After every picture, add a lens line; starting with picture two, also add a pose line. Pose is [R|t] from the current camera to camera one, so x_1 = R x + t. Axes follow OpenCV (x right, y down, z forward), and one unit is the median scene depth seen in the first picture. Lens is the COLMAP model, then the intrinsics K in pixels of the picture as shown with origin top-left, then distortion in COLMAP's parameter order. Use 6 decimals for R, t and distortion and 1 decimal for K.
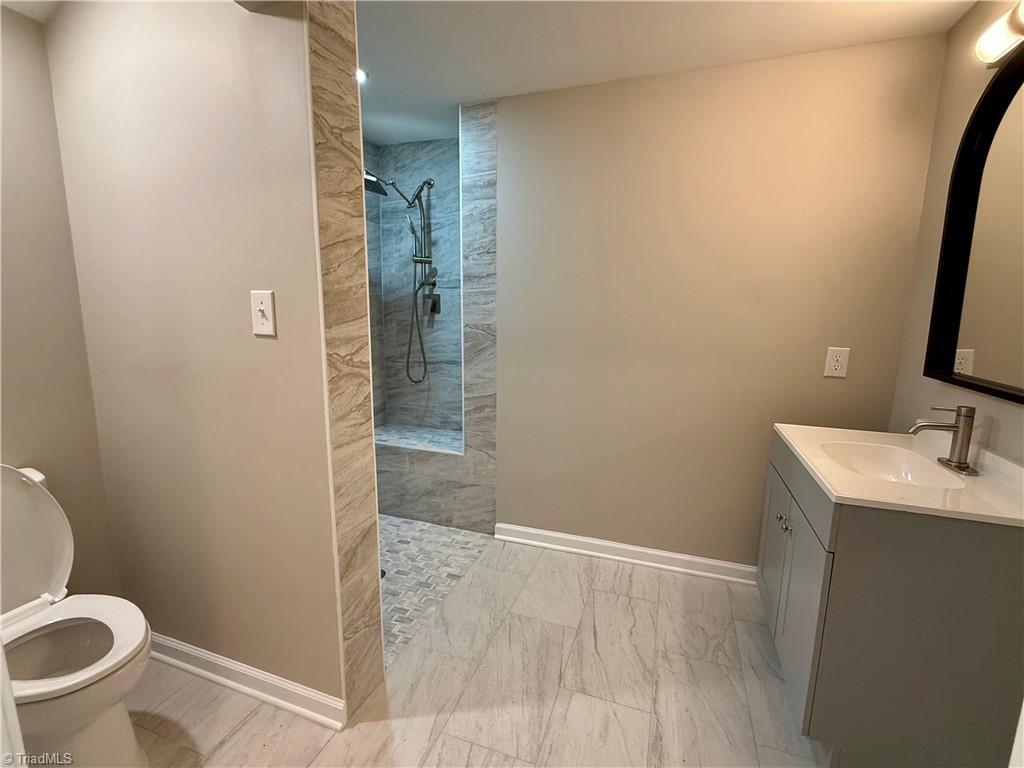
lens RADIAL K [[457.3, 0, 511.9], [0, 457.3, 384.3], [0, 0, 1]] dist [0.001846, -0.000037]
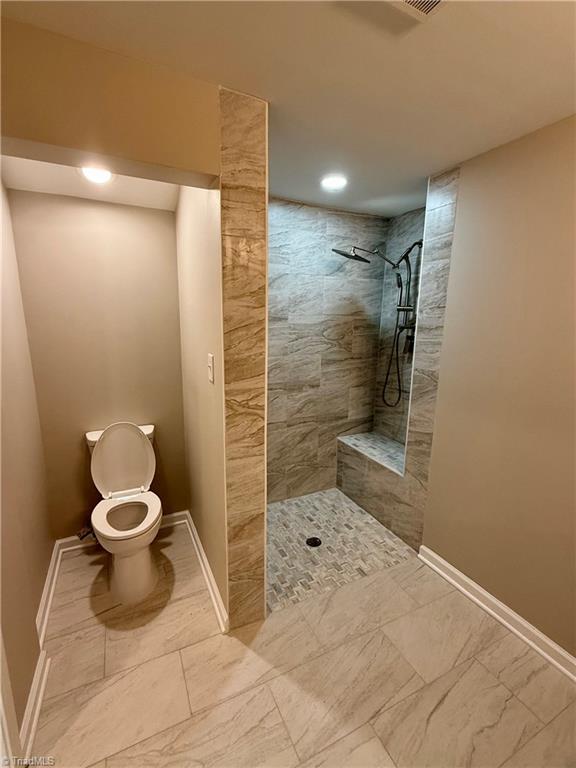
lens RADIAL K [[343.0, 0, 288.9], [0, 343.0, 384.2], [0, 0, 1]] dist [0.001846, -0.000037]
pose [[0.718744, 0.137661, -0.681511, 0.328274], [-0.123156, 0.989910, 0.070072, -0.140013], [0.684280, 0.033568, 0.728446, 0.185984]]
